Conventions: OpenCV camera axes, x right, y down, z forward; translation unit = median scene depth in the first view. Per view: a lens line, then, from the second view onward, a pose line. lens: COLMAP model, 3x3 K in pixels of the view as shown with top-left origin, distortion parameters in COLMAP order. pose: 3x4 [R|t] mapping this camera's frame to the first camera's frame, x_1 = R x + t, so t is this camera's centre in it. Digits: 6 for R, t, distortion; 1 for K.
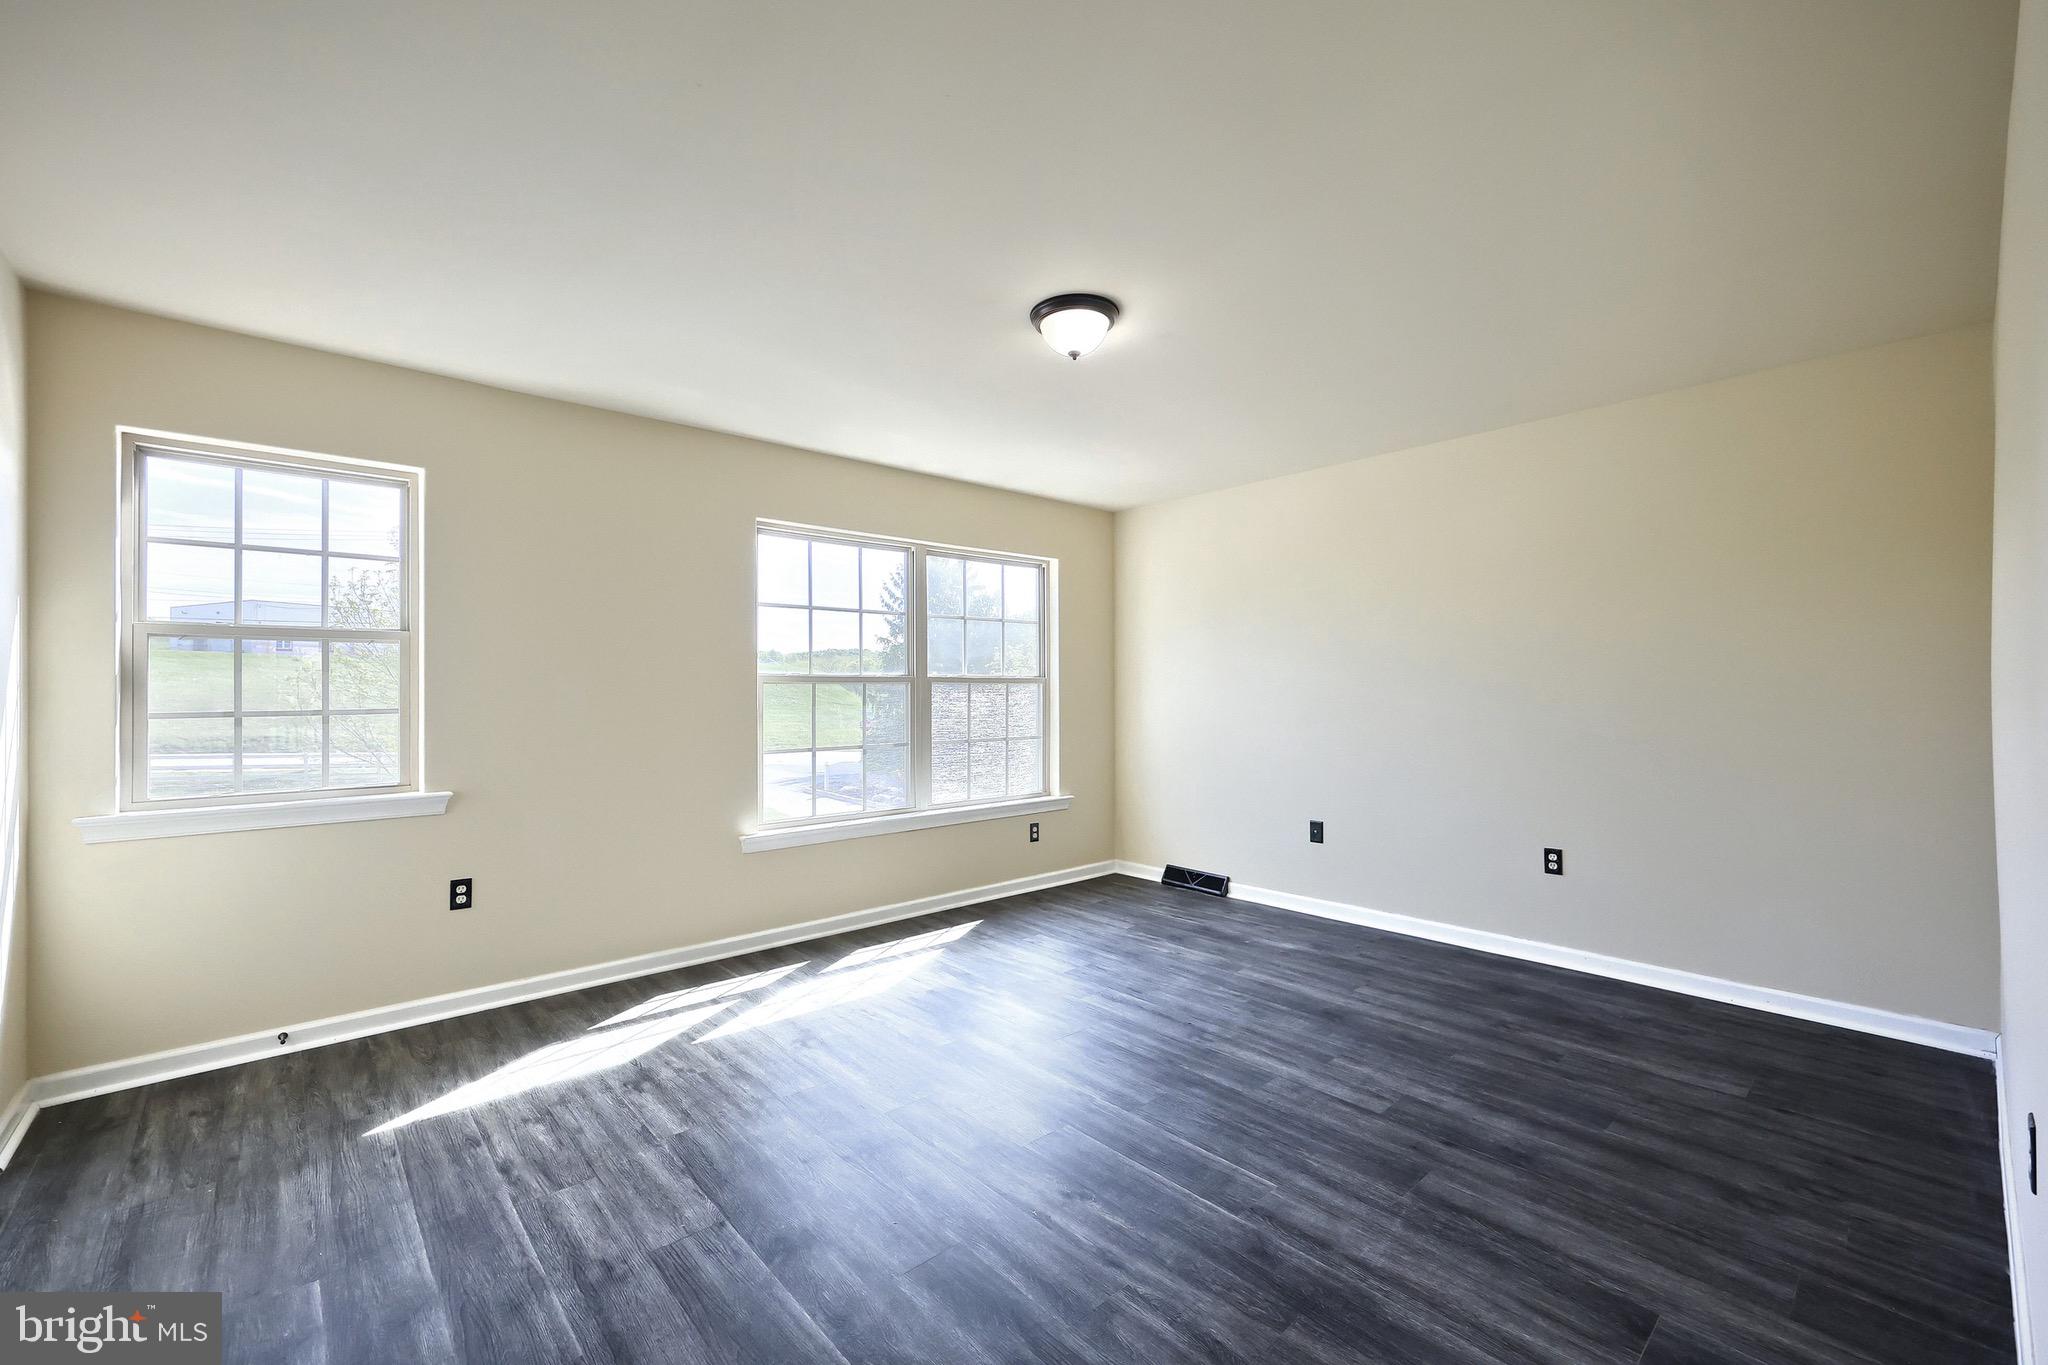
lens RADIAL K [[822.8, 0, 1056.1], [0, 822.8, 683.4], [0, 0, 1]] dist [-0.001490, -0.000135]
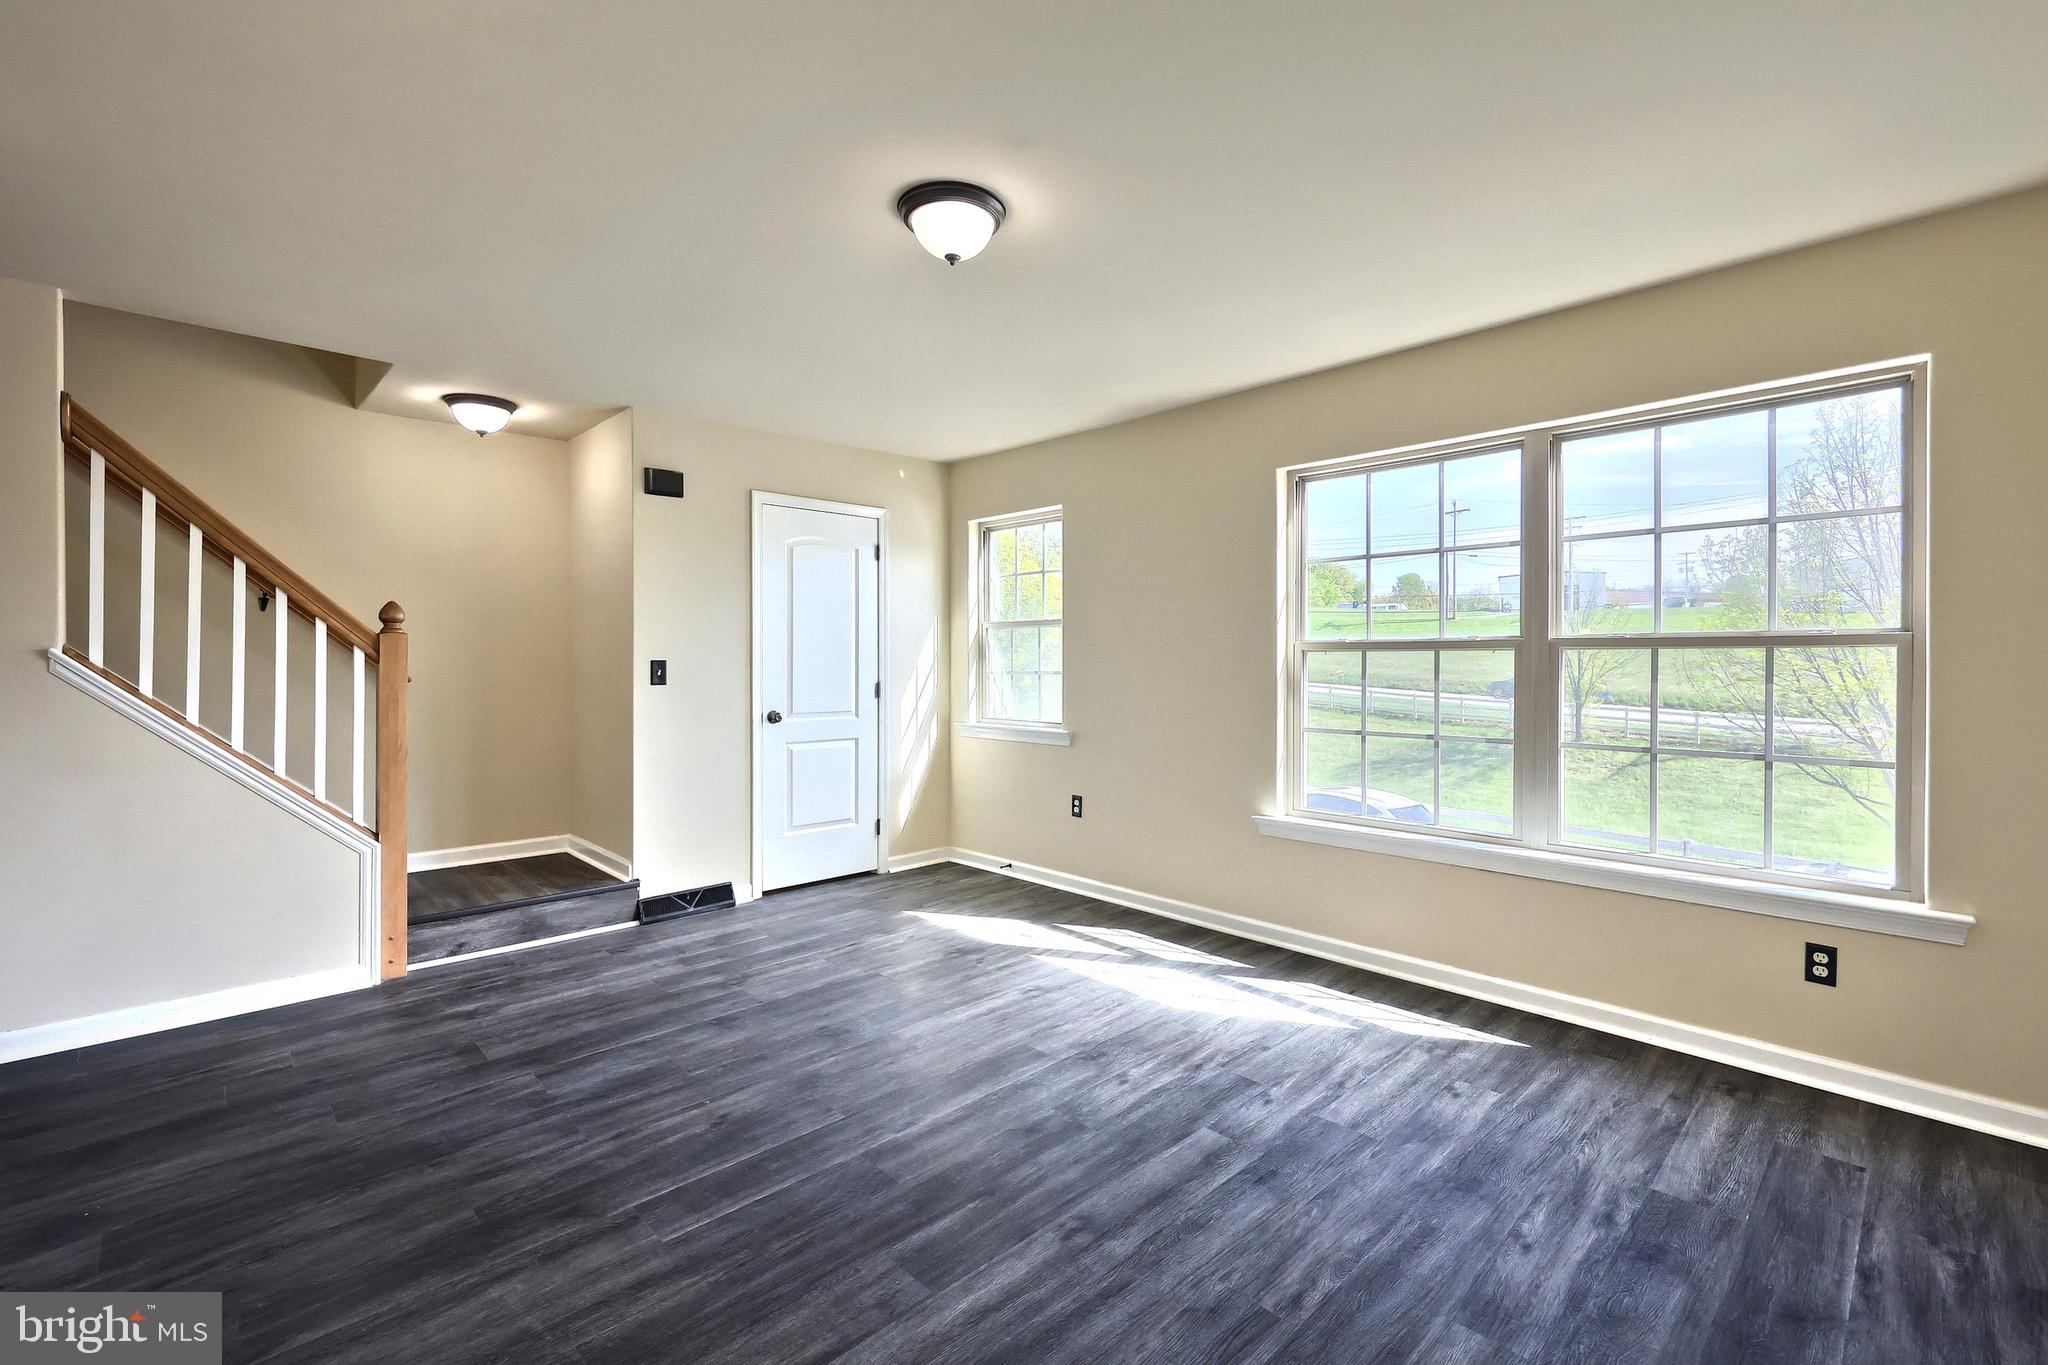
lens RADIAL K [[905.3, 0, 1029.7], [0, 905.3, 654.9], [0, 0, 1]] dist [0.002375, 0.000119]
pose [[0.013769, -0.001783, -0.999904, 0.765024], [0.008883, 0.999959, -0.001661, 0.003349], [0.999866, -0.008859, 0.013784, 0.861990]]
